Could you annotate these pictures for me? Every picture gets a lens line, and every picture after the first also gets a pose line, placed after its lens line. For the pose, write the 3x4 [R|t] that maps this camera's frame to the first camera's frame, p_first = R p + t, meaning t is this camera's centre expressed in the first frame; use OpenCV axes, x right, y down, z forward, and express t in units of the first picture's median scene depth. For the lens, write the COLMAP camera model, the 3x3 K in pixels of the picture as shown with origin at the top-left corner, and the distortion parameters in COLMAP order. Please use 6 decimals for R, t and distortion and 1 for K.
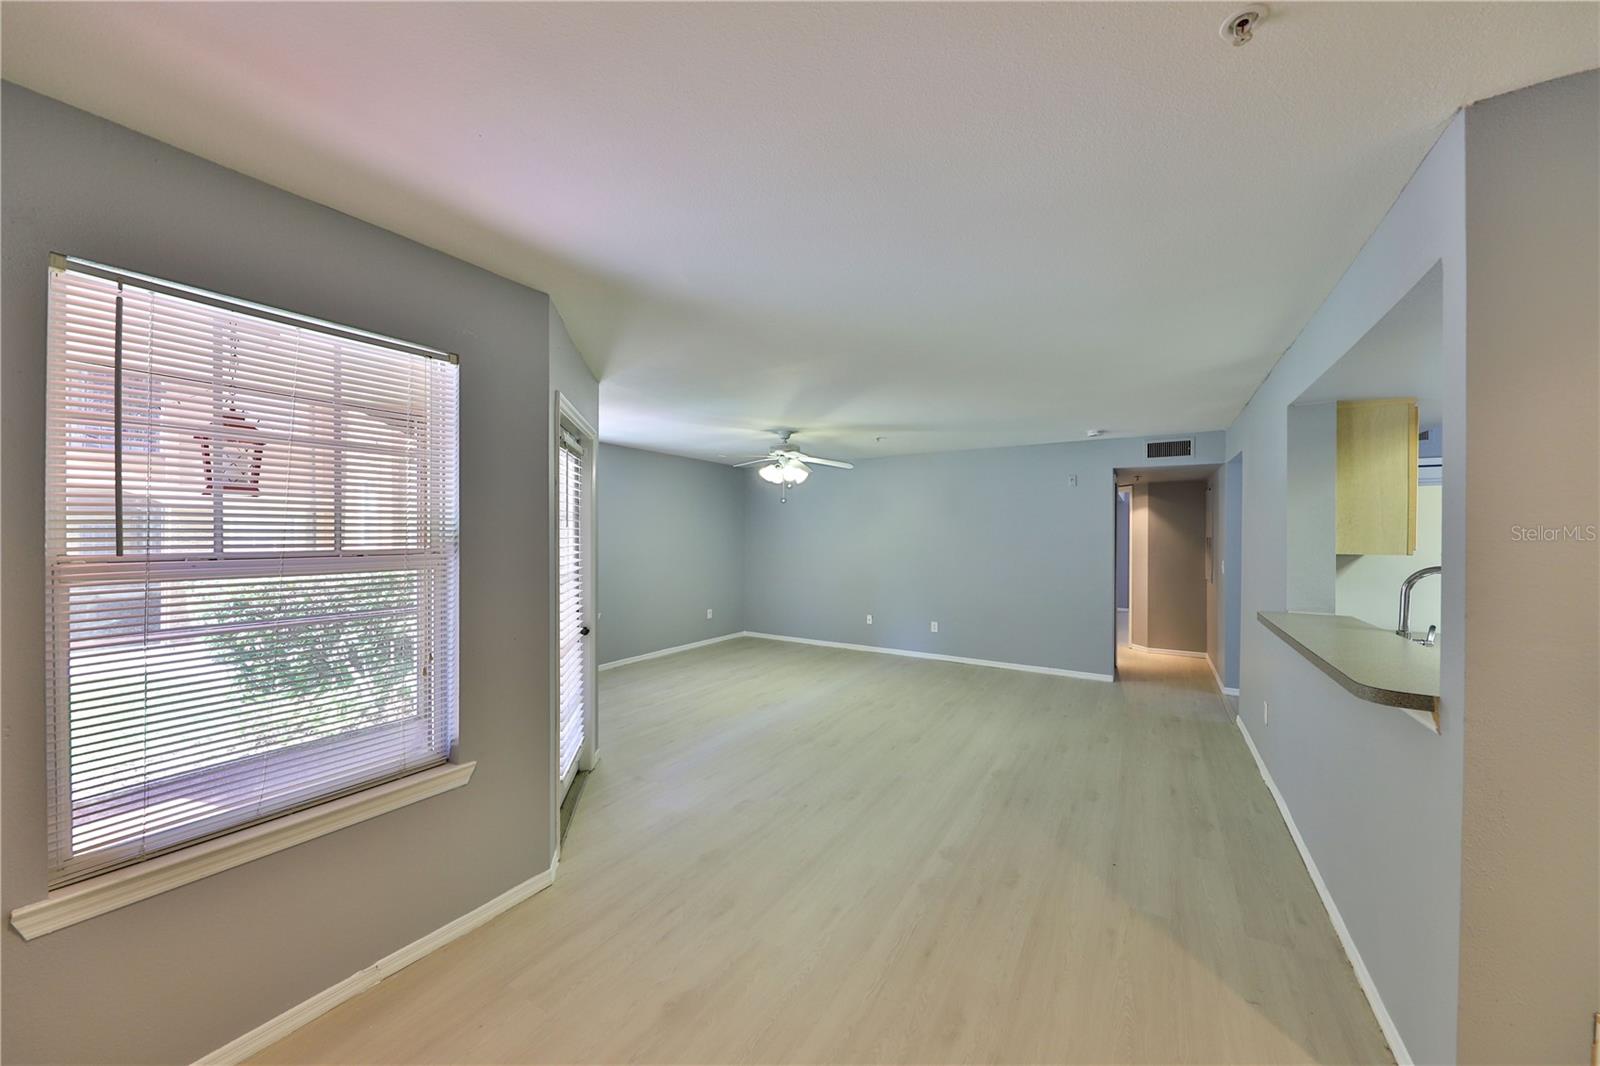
lens RADIAL K [[555.0, 0, 808.4], [0, 555.0, 536.8], [0, 0, 1]] dist [0.000106, -0.000054]
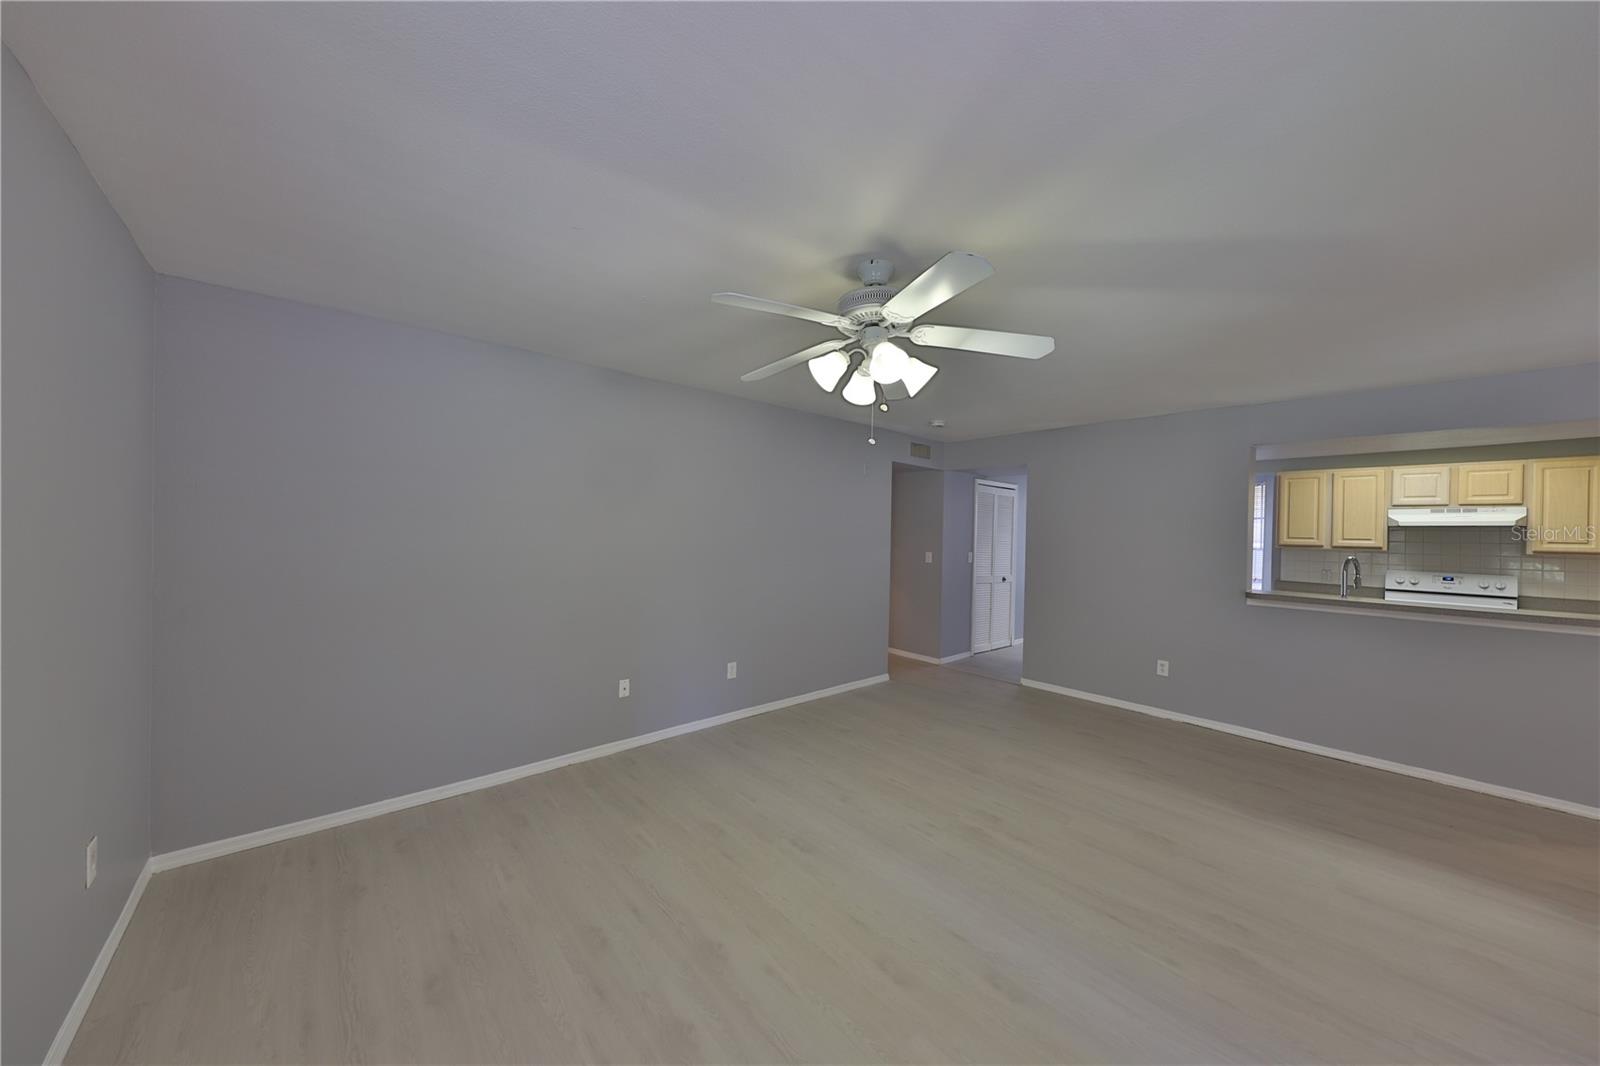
lens RADIAL K [[534.3, 0, 797.8], [0, 534.3, 533.1], [0, 0, 1]] dist [-0.000020, 0.000001]
pose [[0.301238, -0.002324, 0.953546, -0.427843], [-0.014236, 0.999875, 0.006934, -0.001909], [-0.953443, -0.015664, 0.301167, 0.941193]]
